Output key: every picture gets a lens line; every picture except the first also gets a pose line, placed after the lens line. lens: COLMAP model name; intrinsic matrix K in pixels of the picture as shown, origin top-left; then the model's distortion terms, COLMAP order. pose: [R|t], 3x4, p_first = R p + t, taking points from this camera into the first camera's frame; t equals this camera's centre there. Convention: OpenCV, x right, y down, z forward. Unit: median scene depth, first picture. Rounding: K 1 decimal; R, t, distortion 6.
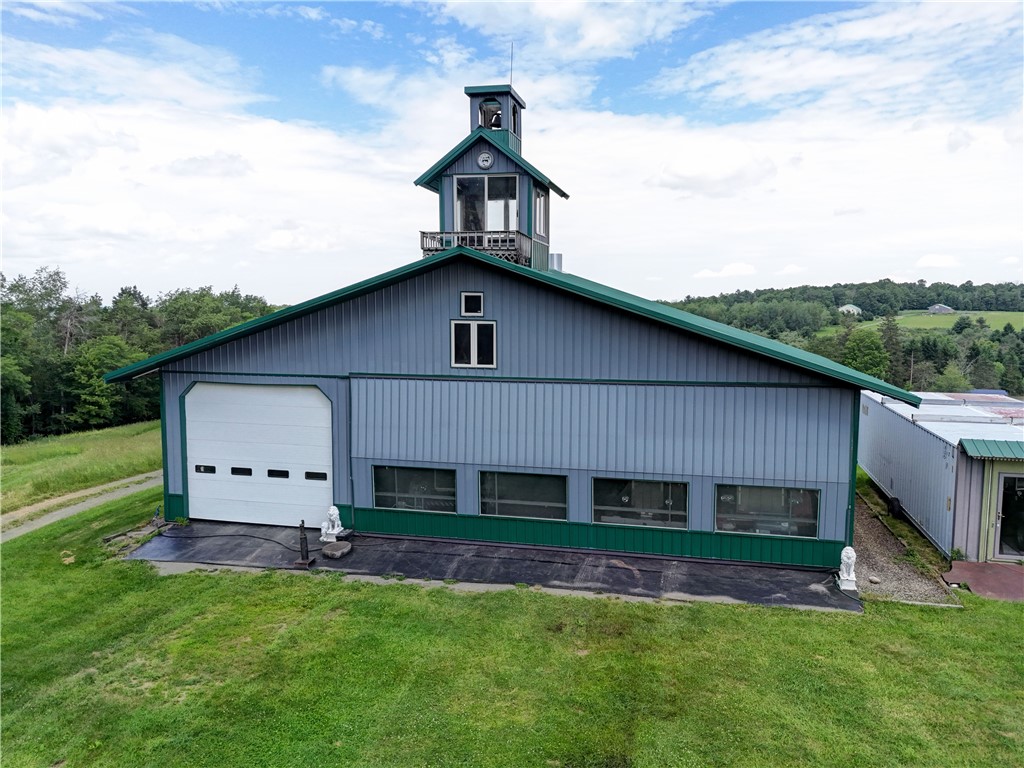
lens RADIAL K [[754.8, 0, 517.8], [0, 754.8, 385.4], [0, 0, 1]] dist [0.067573, -0.054645]
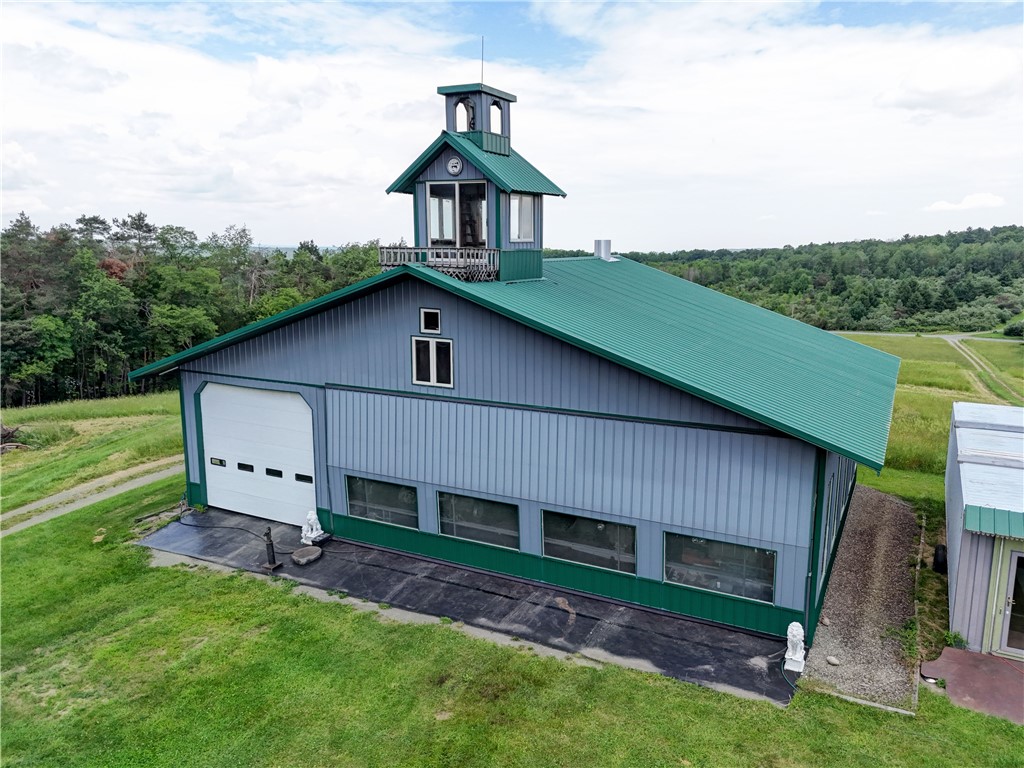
lens RADIAL K [[754.8, 0, 517.8], [0, 754.8, 385.4], [0, 0, 1]] dist [0.067573, -0.054645]
pose [[0.969272, 0.043354, -0.242141, 0.281528], [-0.024442, 0.996449, 0.080570, -0.104750], [0.244774, -0.072175, 0.966890, 0.085918]]
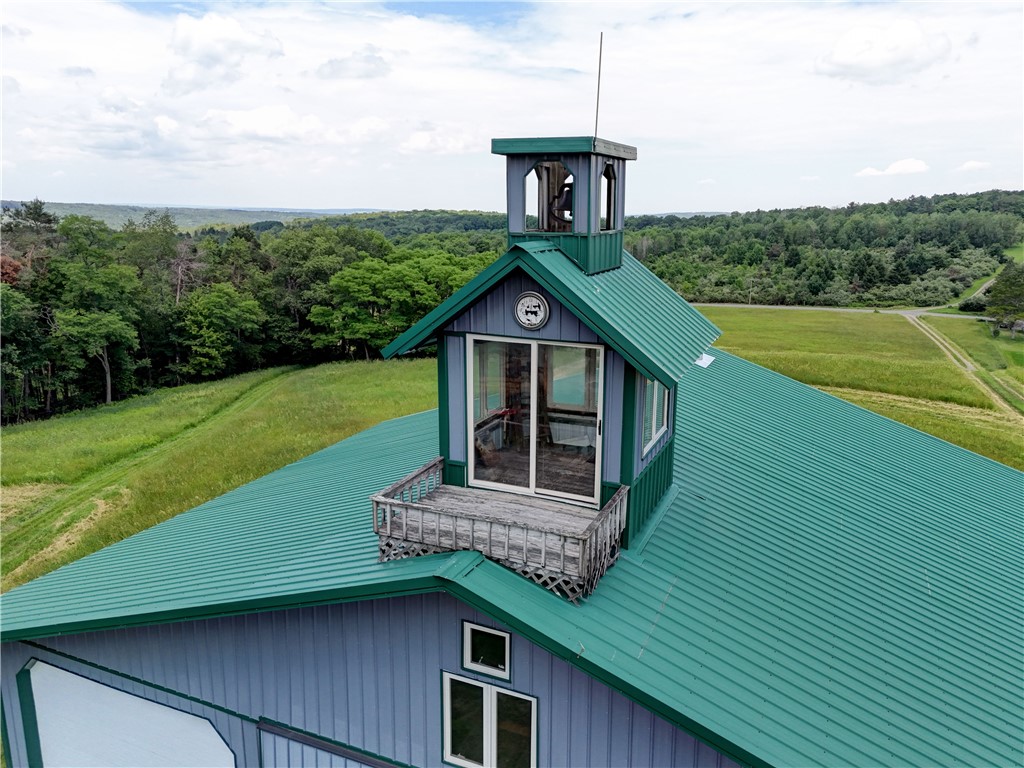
lens RADIAL K [[754.8, 0, 517.8], [0, 754.8, 385.4], [0, 0, 1]] dist [0.067573, -0.054645]
pose [[0.983917, 0.042939, -0.173391, 0.028946], [-0.021175, 0.991871, 0.125472, -0.316262], [0.177369, -0.119782, 0.976828, 0.573475]]
